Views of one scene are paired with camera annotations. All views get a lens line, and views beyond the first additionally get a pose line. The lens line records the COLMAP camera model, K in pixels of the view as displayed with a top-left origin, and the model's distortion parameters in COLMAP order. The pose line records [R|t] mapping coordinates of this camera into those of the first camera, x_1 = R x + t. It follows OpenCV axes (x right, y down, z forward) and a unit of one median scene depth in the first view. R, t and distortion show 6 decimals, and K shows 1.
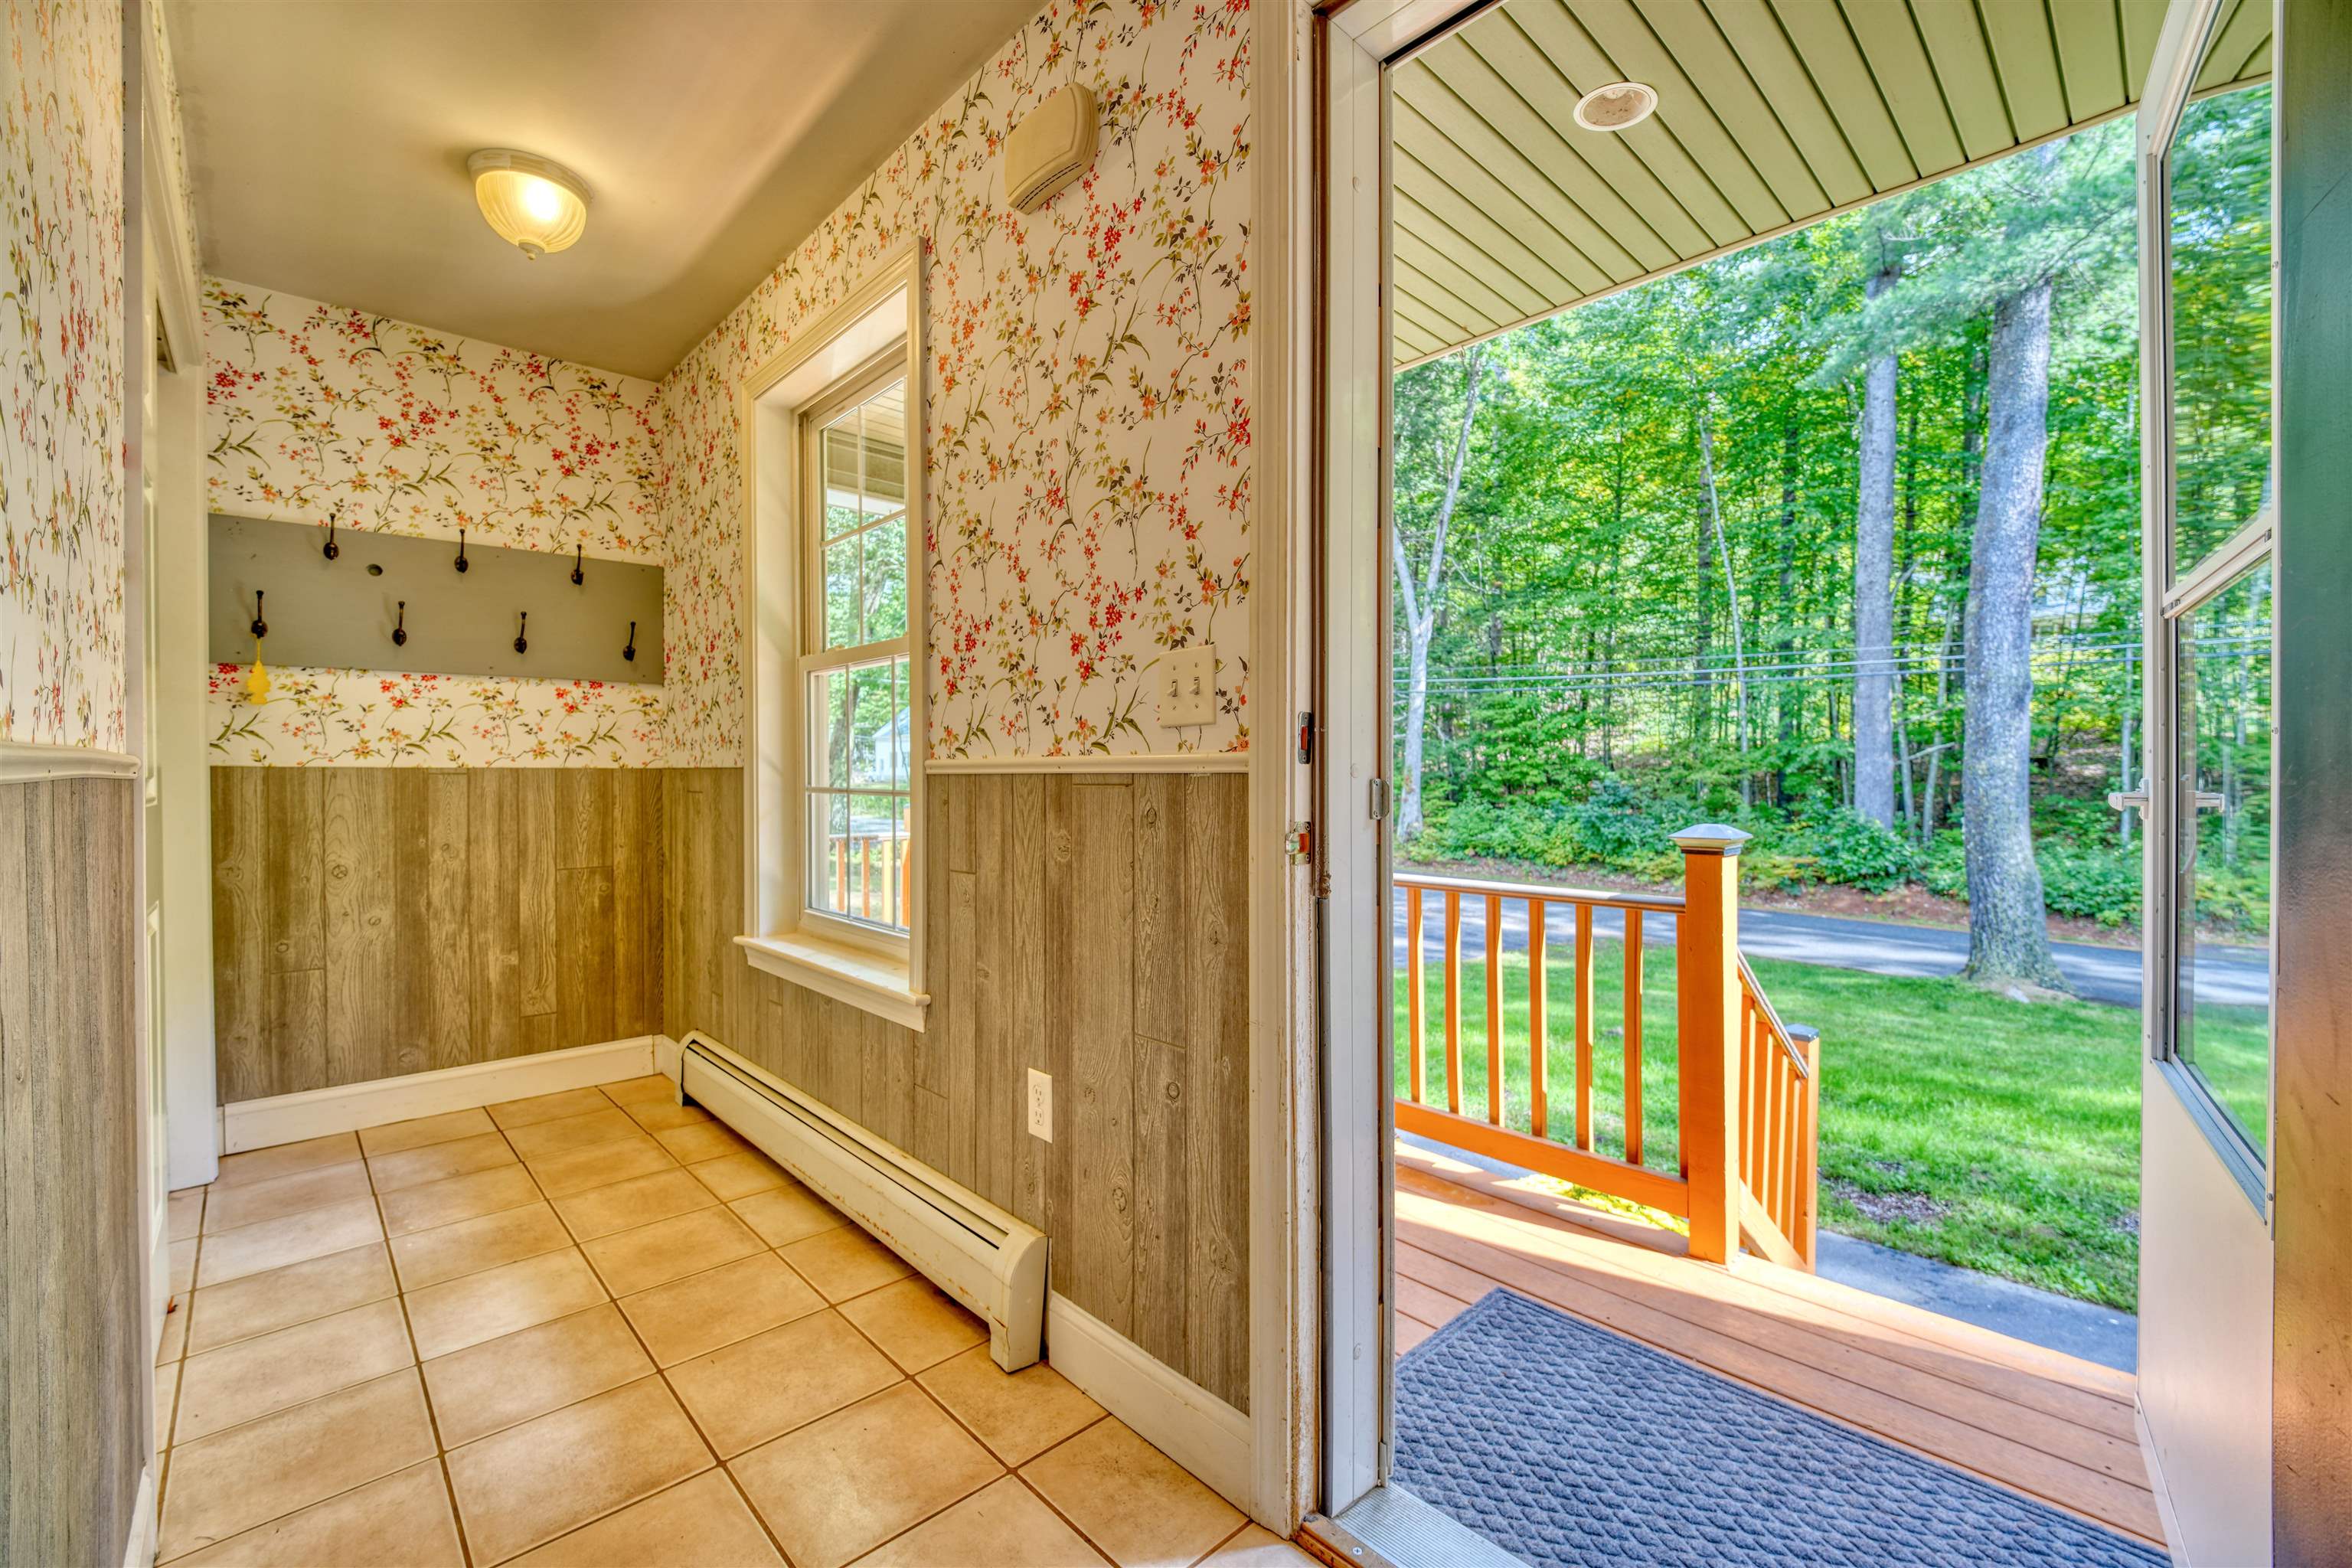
lens RADIAL K [[966.6, 0, 1183.5], [0, 966.6, 795.0], [0, 0, 1]] dist [-0.002465, -0.005686]
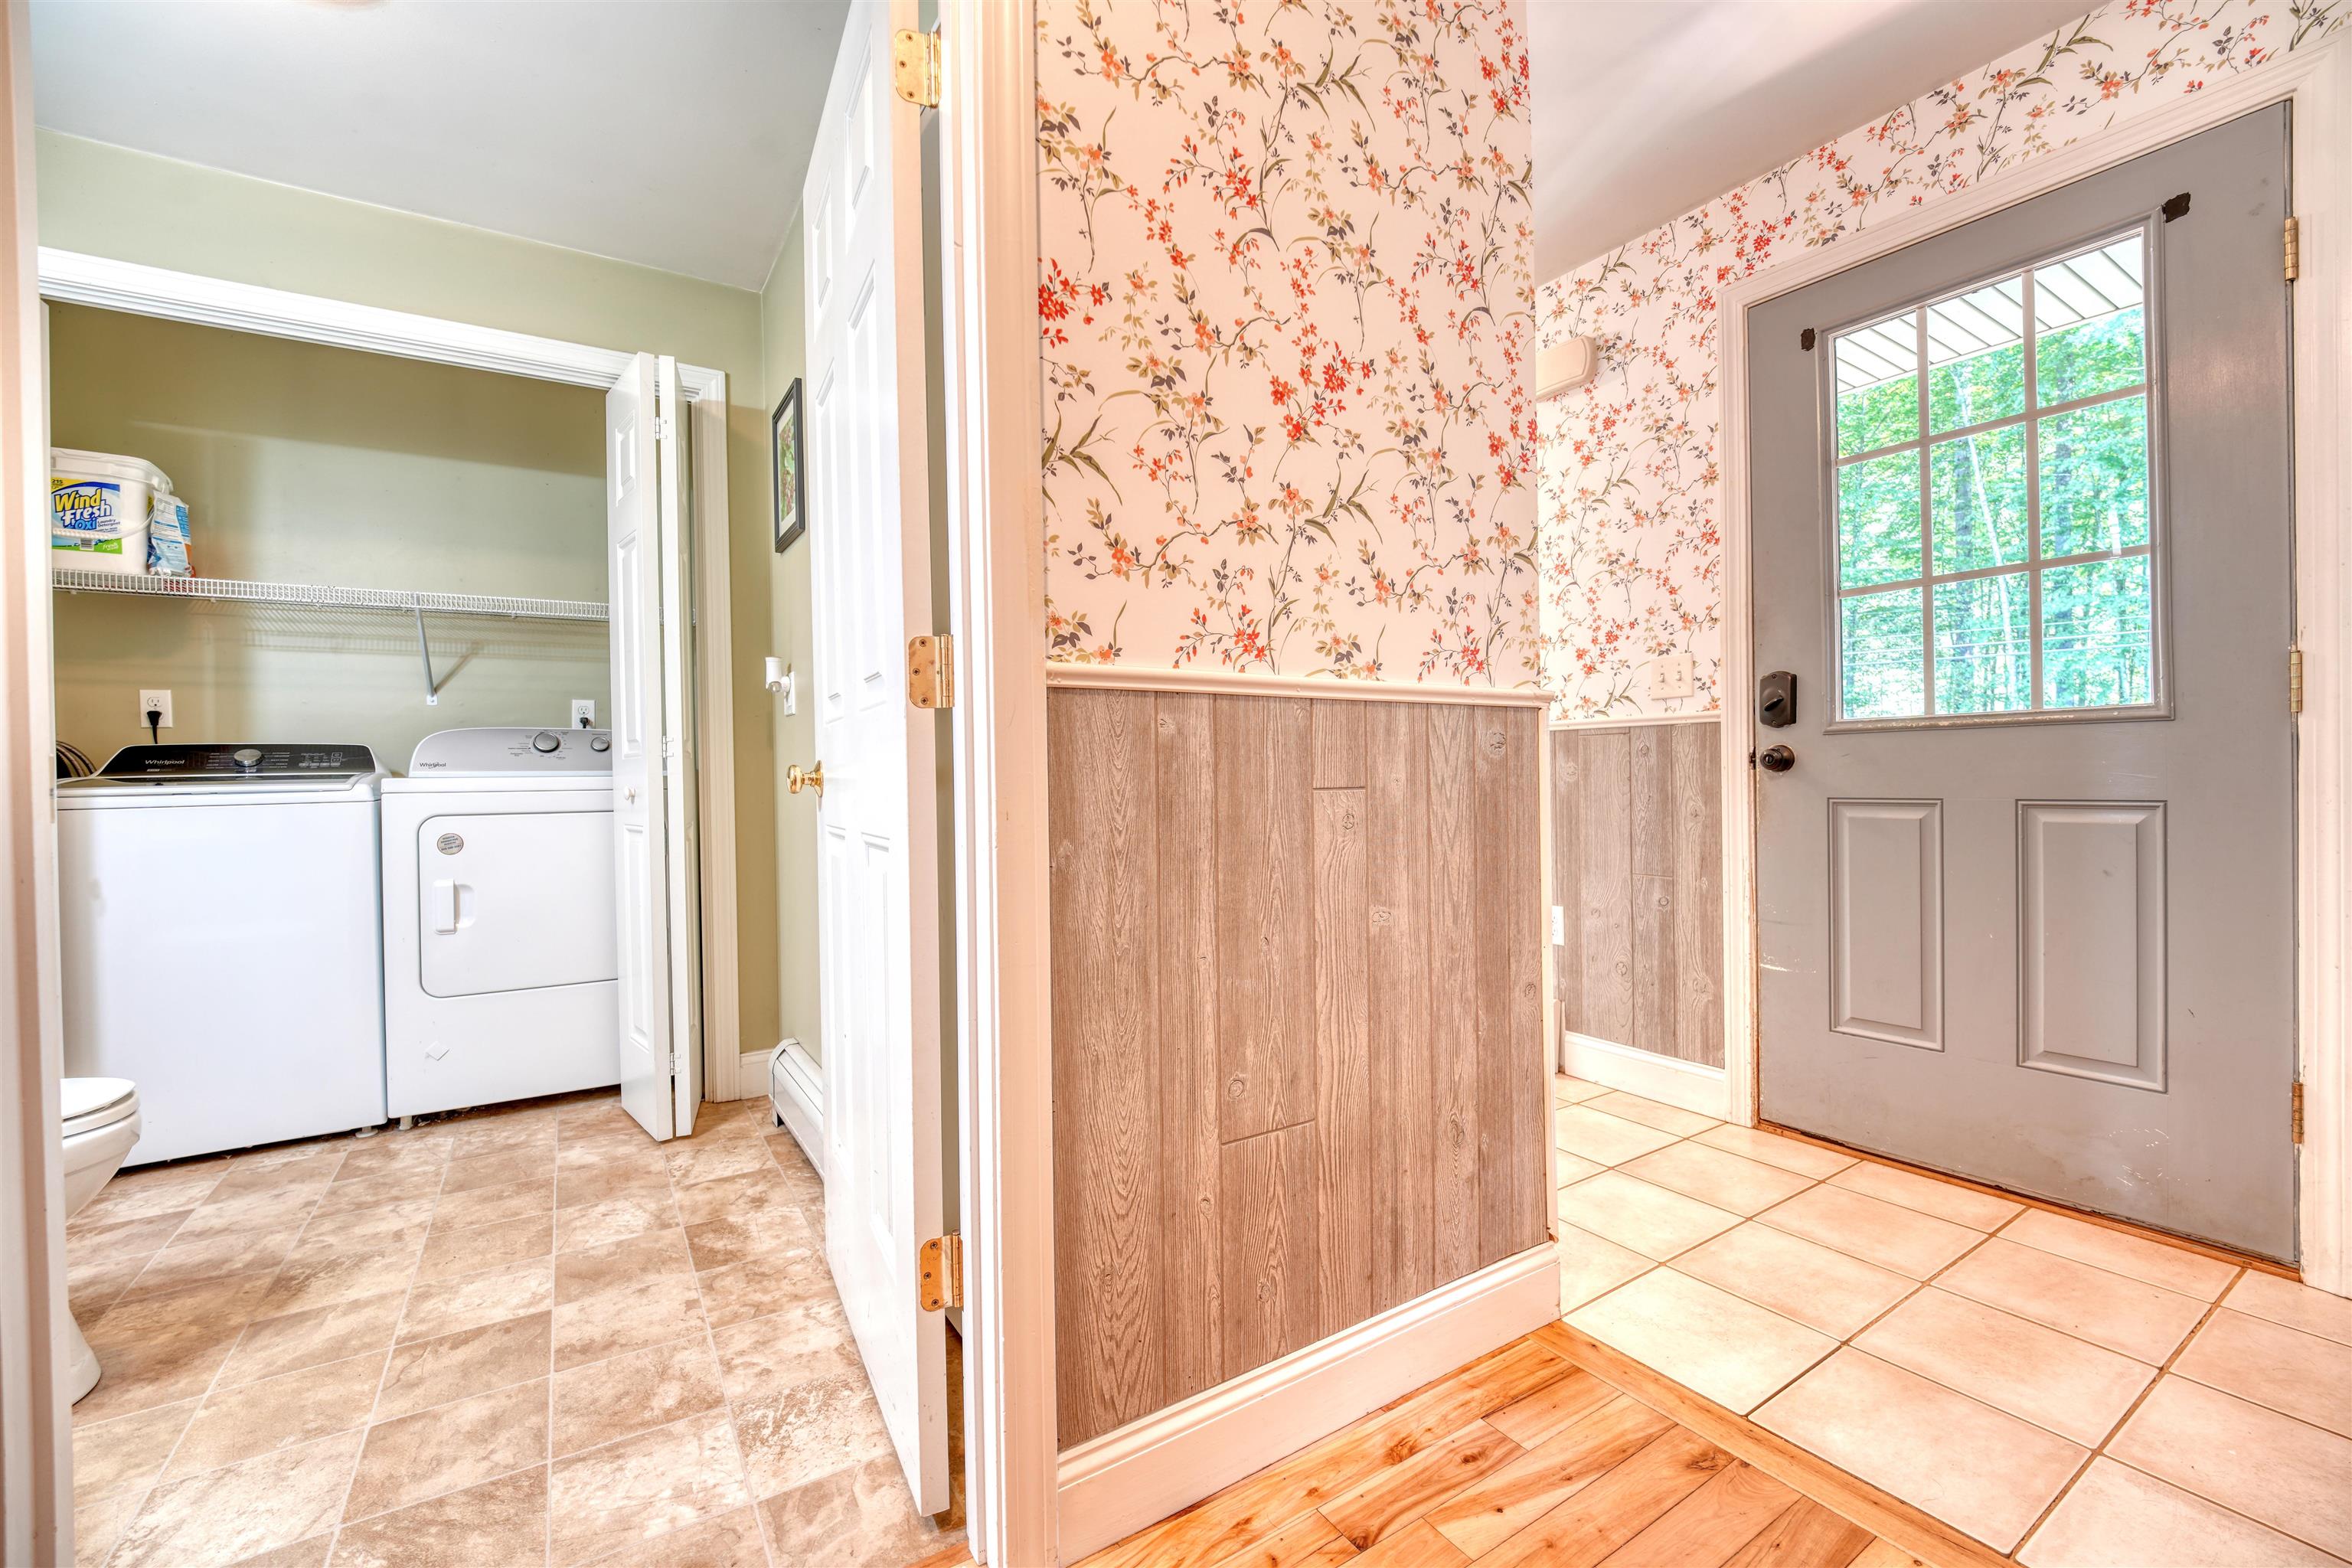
lens RADIAL K [[966.6, 0, 1191.2], [0, 966.6, 792.8], [0, 0, 1]] dist [-0.002465, -0.005686]
pose [[0.983308, -0.013565, -0.181445, -0.521455], [0.013541, 0.999907, -0.001372, 0.090159], [0.181446, -0.001108, 0.983400, -0.883432]]
